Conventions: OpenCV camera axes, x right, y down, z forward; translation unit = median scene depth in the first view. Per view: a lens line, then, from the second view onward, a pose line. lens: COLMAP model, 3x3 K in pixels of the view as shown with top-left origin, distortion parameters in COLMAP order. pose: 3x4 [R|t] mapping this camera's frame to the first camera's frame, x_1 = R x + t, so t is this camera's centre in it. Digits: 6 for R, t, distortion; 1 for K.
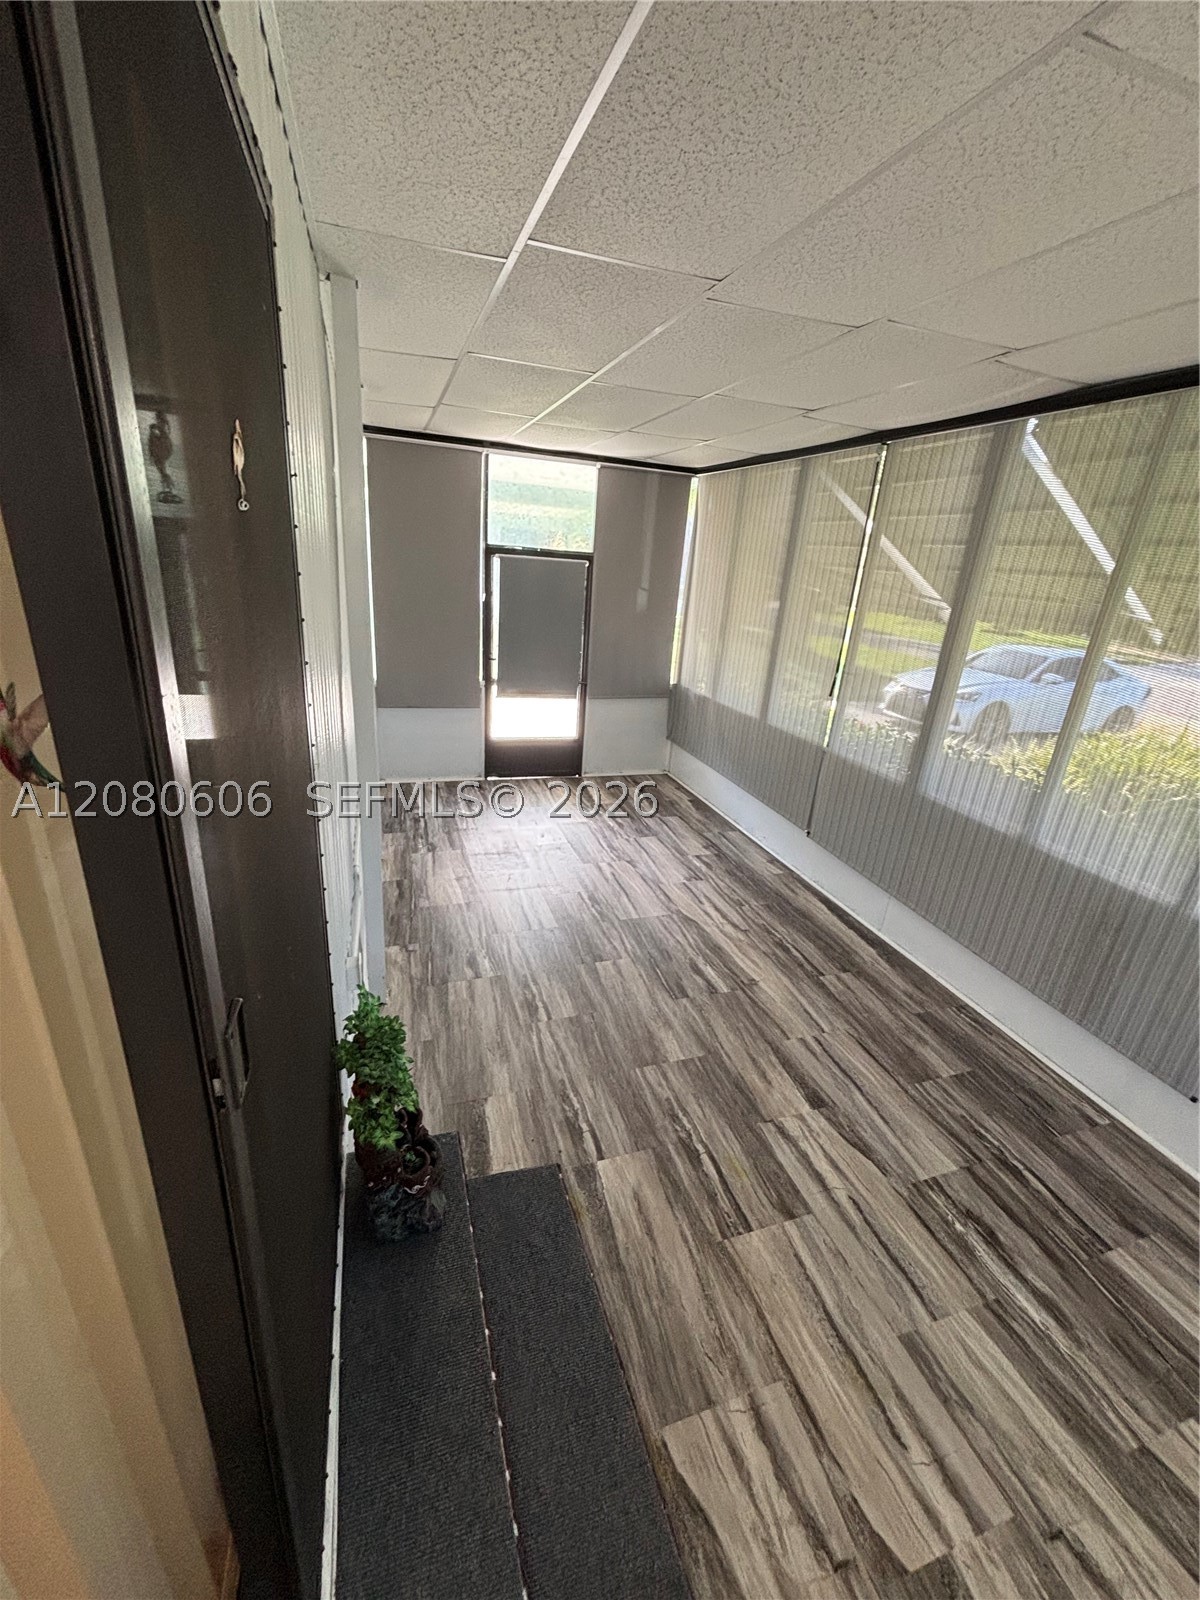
lens RADIAL K [[639.0, 0, 597.0], [0, 639.0, 799.2], [0, 0, 1]] dist [-0.001963, 0.001203]
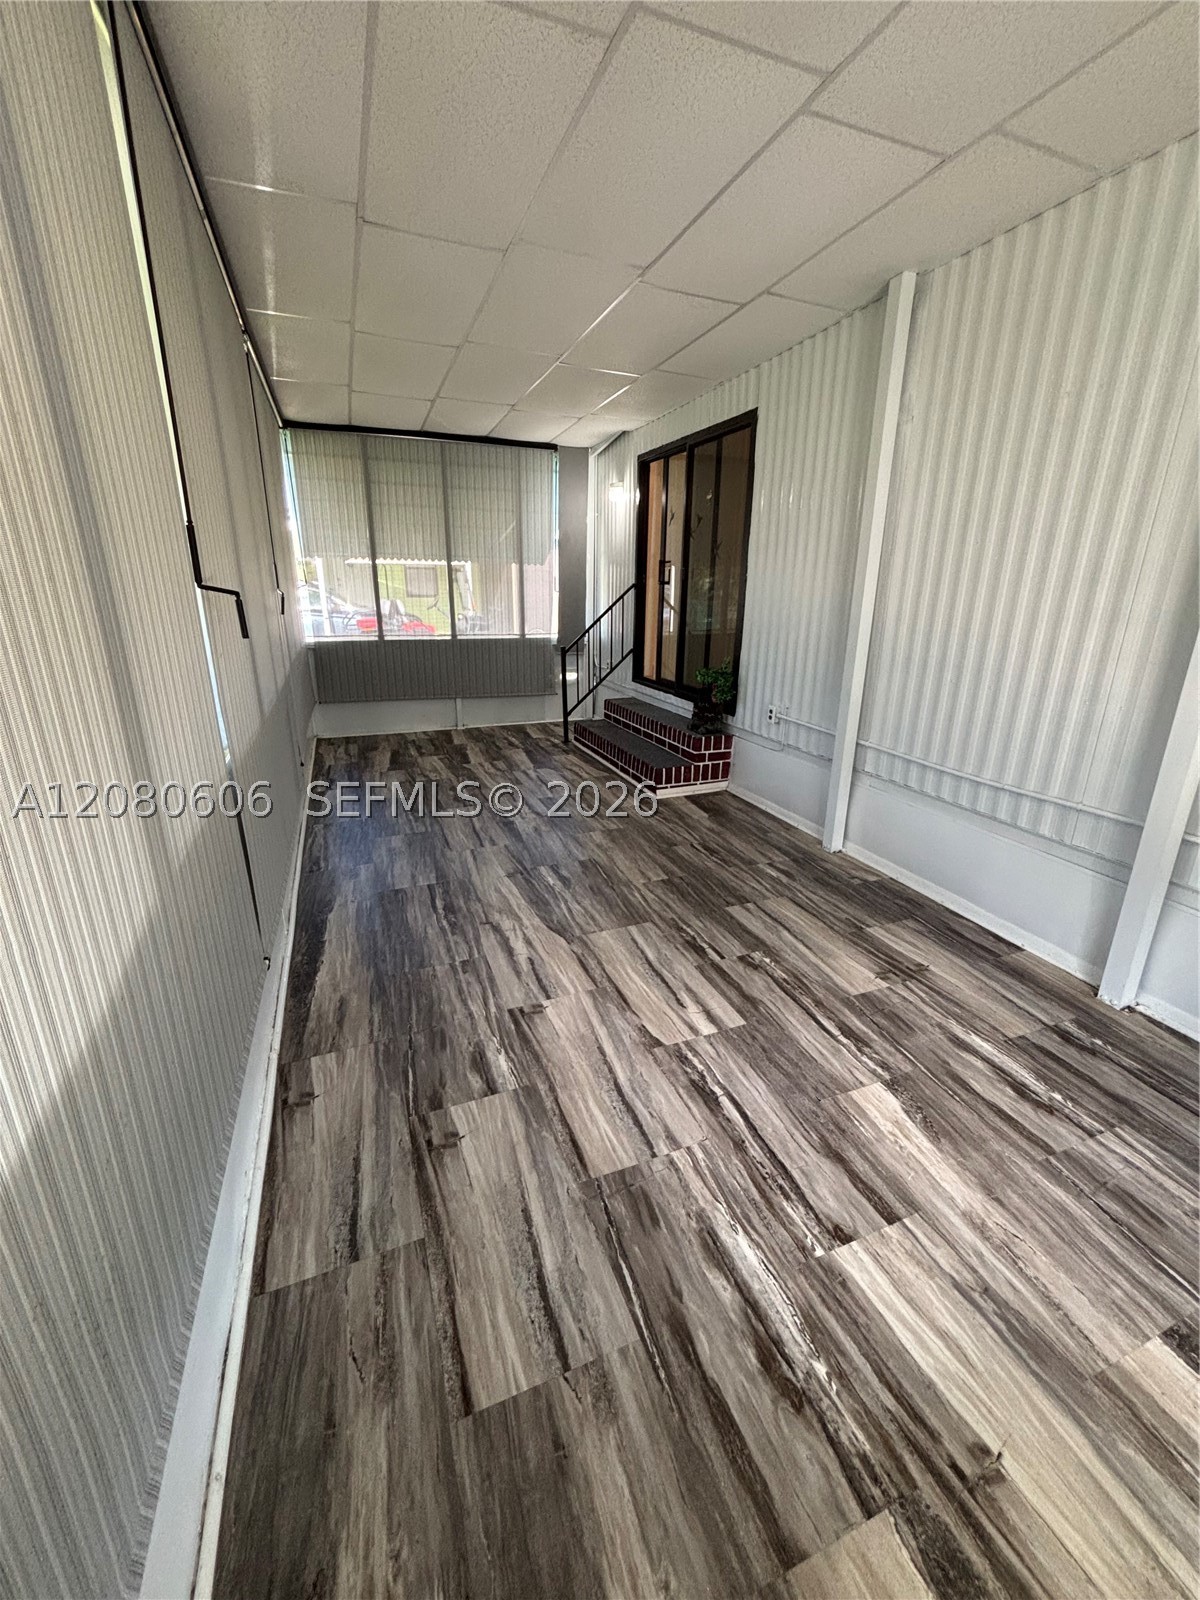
lens RADIAL K [[639.0, 0, 600.9], [0, 639.0, 795.9], [0, 0, 1]] dist [-0.001963, 0.001203]
pose [[-0.995449, -0.059135, -0.074732, 0.158425], [-0.092608, 0.785290, 0.612163, -0.380012], [0.022486, 0.616298, -0.787192, 1.471756]]
